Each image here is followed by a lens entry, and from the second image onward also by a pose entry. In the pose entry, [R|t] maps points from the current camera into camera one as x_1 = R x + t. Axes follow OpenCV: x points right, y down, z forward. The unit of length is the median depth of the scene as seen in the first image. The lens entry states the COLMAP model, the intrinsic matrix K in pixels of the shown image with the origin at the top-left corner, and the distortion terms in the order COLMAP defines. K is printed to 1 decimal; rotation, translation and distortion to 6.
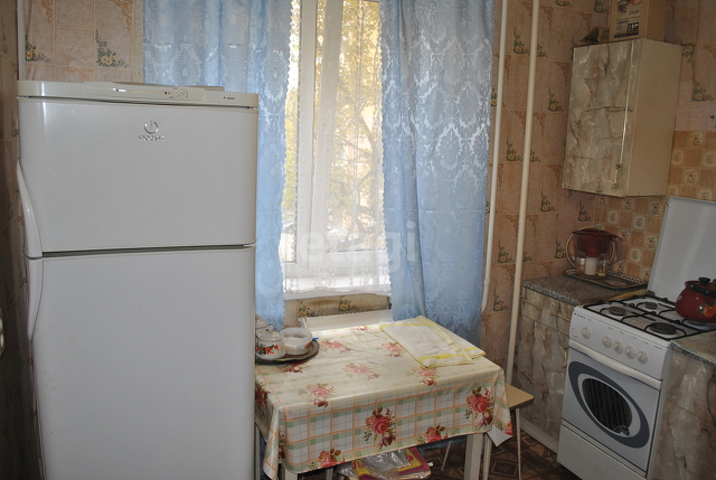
lens RADIAL K [[564.9, 0, 357.9], [0, 564.9, 238.7], [0, 0, 1]] dist [-0.080156, 0.007712]
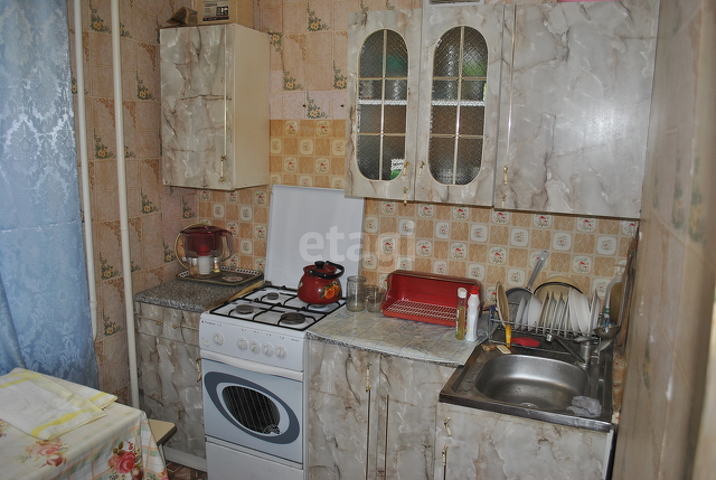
lens RADIAL K [[564.9, 0, 358.7], [0, 564.9, 238.2], [0, 0, 1]] dist [-0.080156, 0.007712]
pose [[0.737691, -0.133640, 0.661779, -0.012413], [0.121797, 0.990473, 0.064248, -0.028683], [-0.664061, 0.033207, 0.746941, 0.135656]]
